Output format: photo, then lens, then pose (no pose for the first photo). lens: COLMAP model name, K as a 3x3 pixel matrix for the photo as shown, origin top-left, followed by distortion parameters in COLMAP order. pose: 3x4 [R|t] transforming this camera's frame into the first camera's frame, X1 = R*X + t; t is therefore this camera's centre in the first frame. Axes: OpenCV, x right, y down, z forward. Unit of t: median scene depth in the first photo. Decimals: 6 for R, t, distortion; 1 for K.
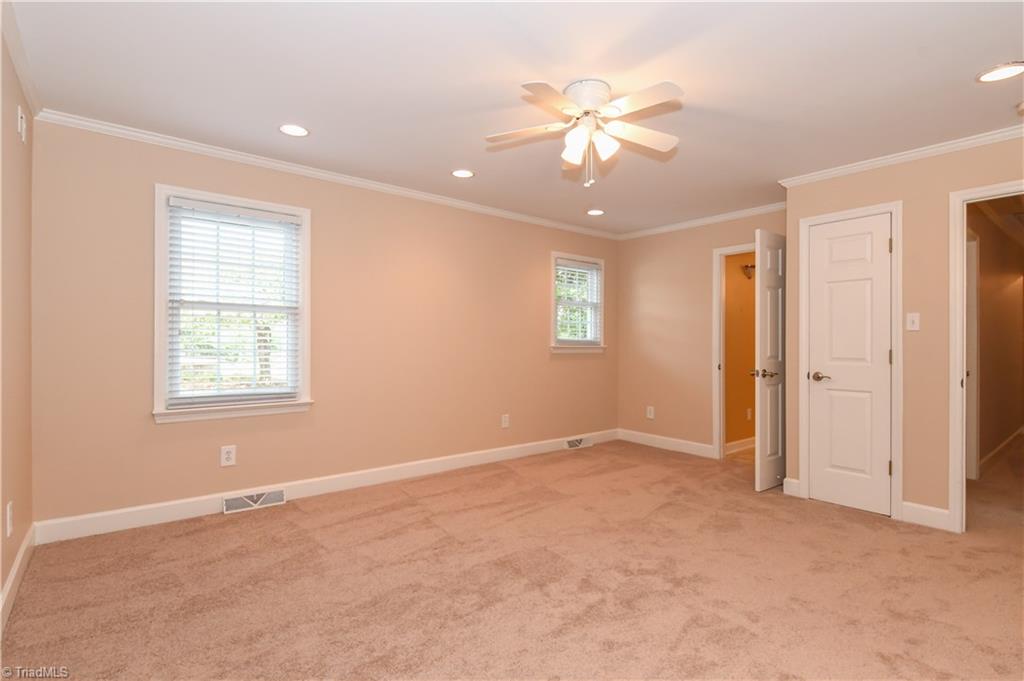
lens RADIAL K [[505.2, 0, 502.6], [0, 505.2, 337.6], [0, 0, 1]] dist [0.012332, -0.003009]
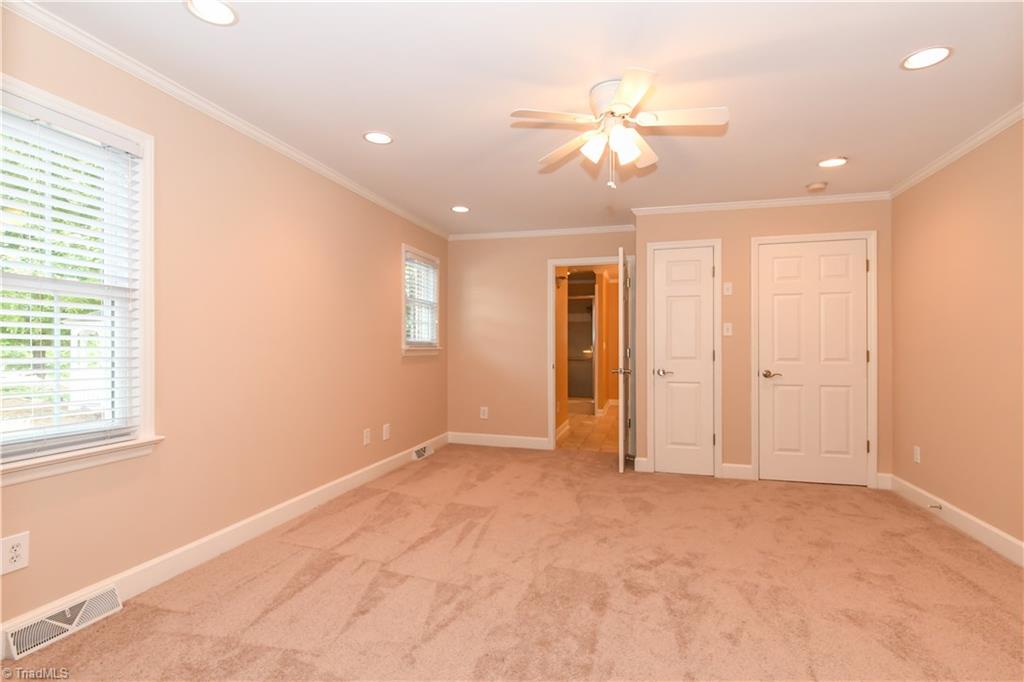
lens RADIAL K [[505.2, 0, 510.1], [0, 505.2, 342.0], [0, 0, 1]] dist [0.012332, -0.003009]
pose [[0.807934, 0.001461, 0.589271, -0.425098], [-0.006717, 0.999955, 0.006730, -0.003355], [-0.589235, -0.009395, 0.807907, 0.235948]]
